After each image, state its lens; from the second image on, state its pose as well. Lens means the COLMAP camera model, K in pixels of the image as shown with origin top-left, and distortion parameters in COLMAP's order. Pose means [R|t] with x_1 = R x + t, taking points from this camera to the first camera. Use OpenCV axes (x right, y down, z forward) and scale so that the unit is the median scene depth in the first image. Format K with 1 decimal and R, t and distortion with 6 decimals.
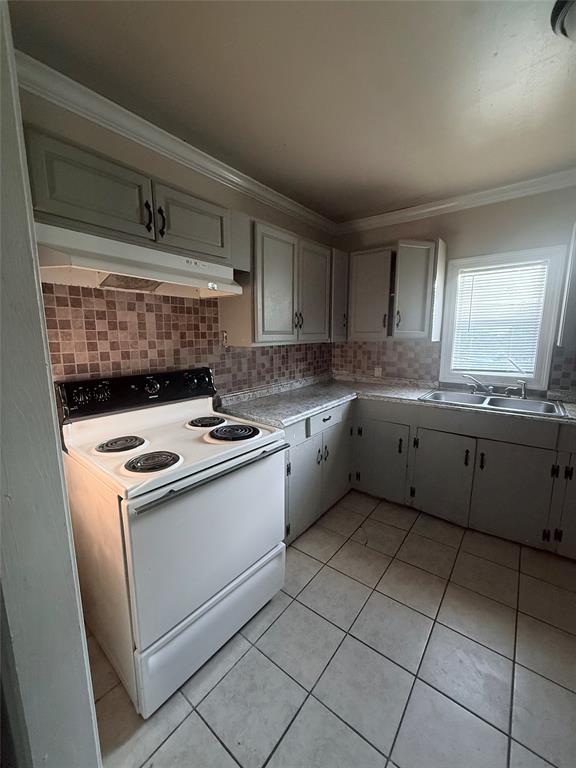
lens RADIAL K [[306.6, 0, 286.7], [0, 306.6, 383.2], [0, 0, 1]] dist [-0.002902, -0.000404]
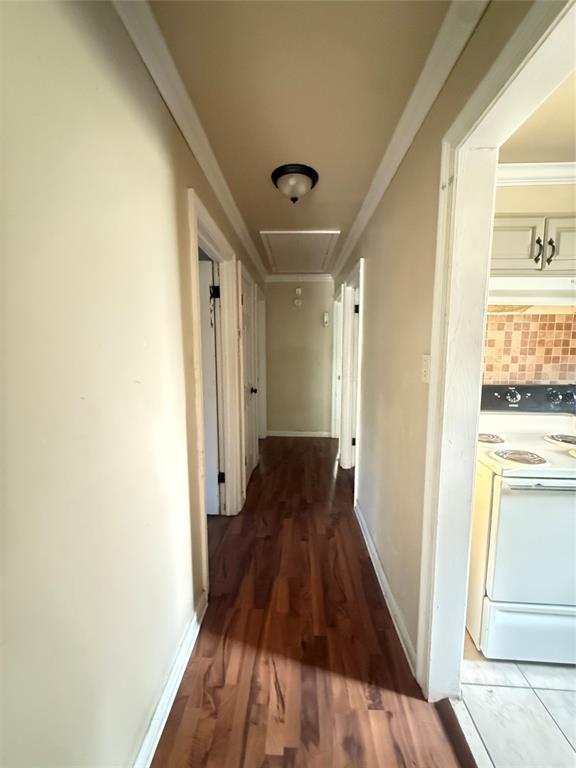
lens RADIAL K [[306.6, 0, 286.7], [0, 306.6, 383.2], [0, 0, 1]] dist [-0.002902, -0.000404]
pose [[0.585865, 0.090822, -0.805304, -0.023720], [-0.126244, 0.991797, 0.020010, 0.043076], [0.800515, 0.089942, 0.592525, -0.323688]]
